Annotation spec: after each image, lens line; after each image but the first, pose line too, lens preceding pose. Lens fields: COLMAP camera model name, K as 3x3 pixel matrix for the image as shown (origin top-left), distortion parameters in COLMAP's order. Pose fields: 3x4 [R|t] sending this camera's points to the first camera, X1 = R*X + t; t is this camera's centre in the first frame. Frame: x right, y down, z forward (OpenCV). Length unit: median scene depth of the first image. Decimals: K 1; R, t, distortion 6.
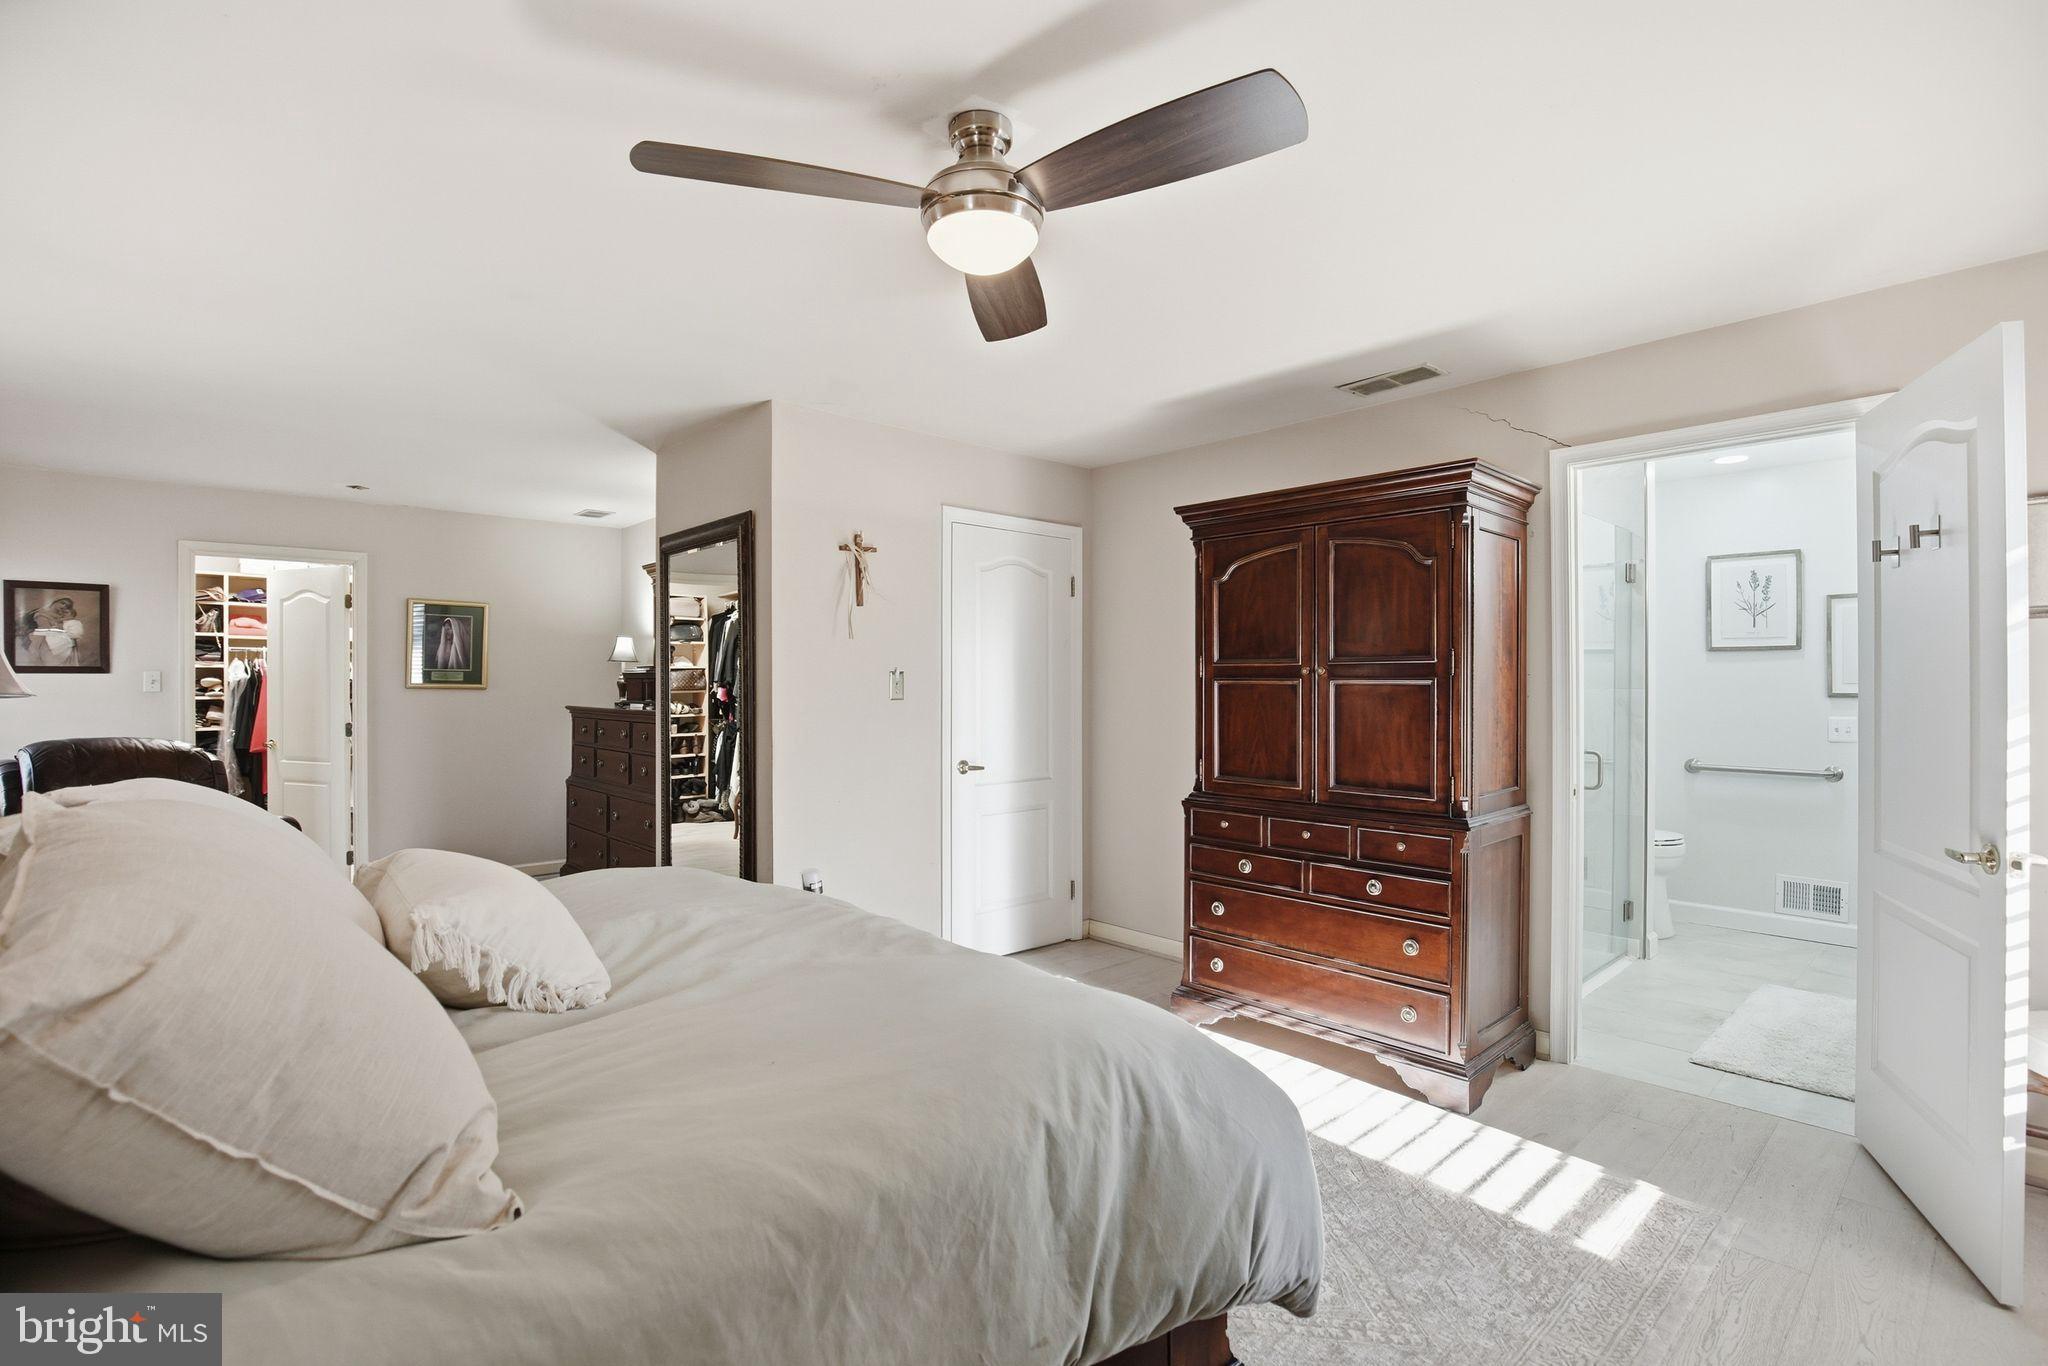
lens RADIAL K [[953.0, 0, 1033.9], [0, 953.0, 689.4], [0, 0, 1]] dist [-0.033397, 0.004075]
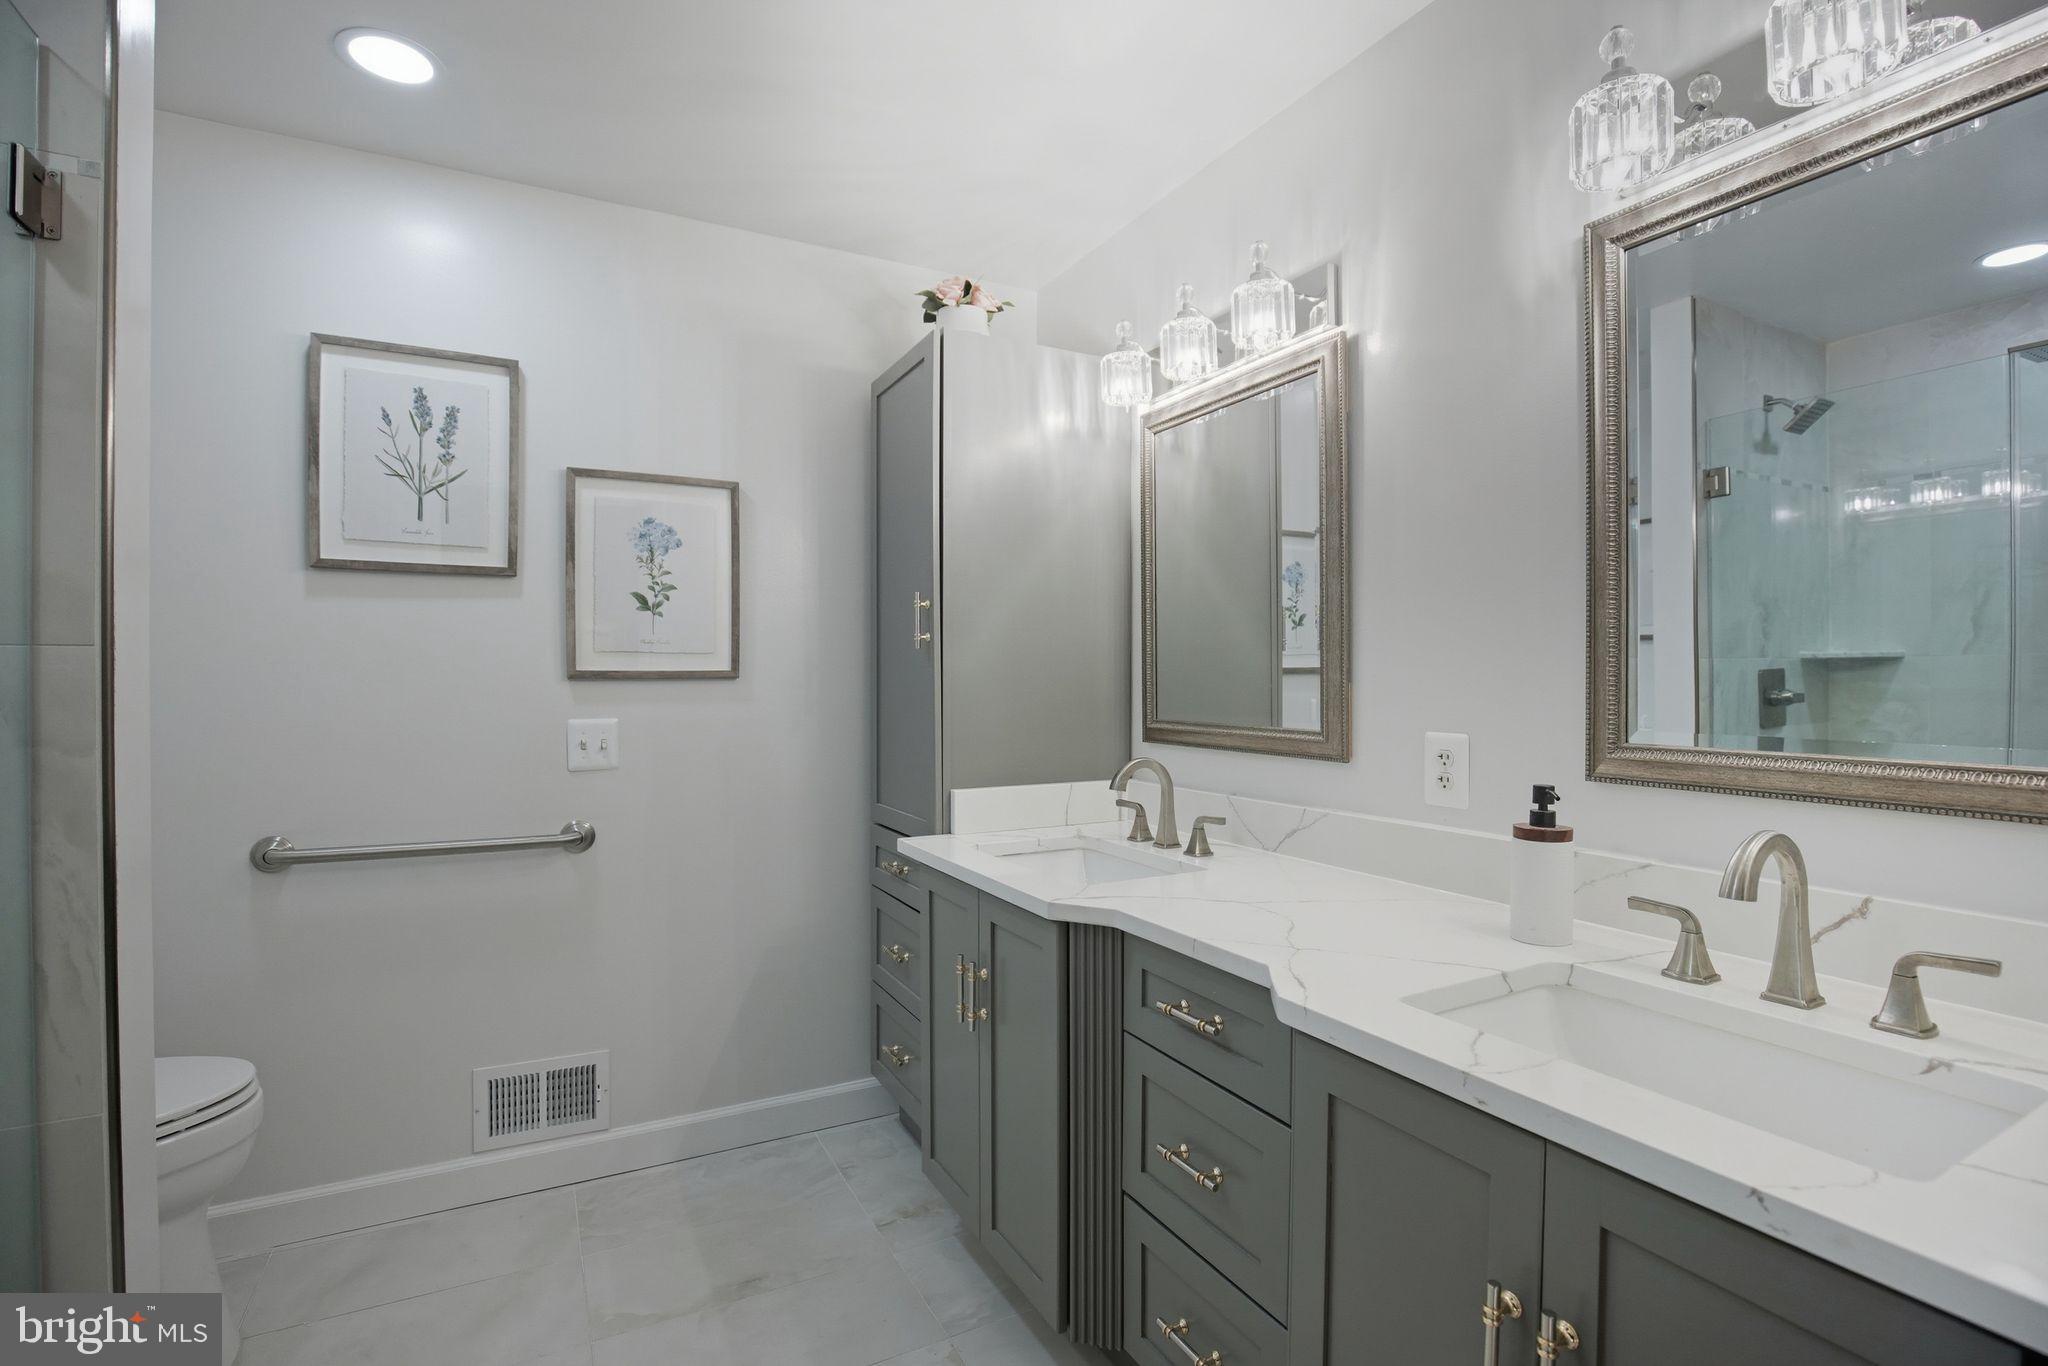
lens RADIAL K [[953.0, 0, 1036.4], [0, 953.0, 686.7], [0, 0, 1]] dist [-0.033397, 0.004075]
pose [[0.250766, -0.008404, 0.968011, 0.429402], [-0.000329, 0.999962, 0.008767, 0.007738], [-0.968048, -0.002517, 0.250754, 0.628838]]
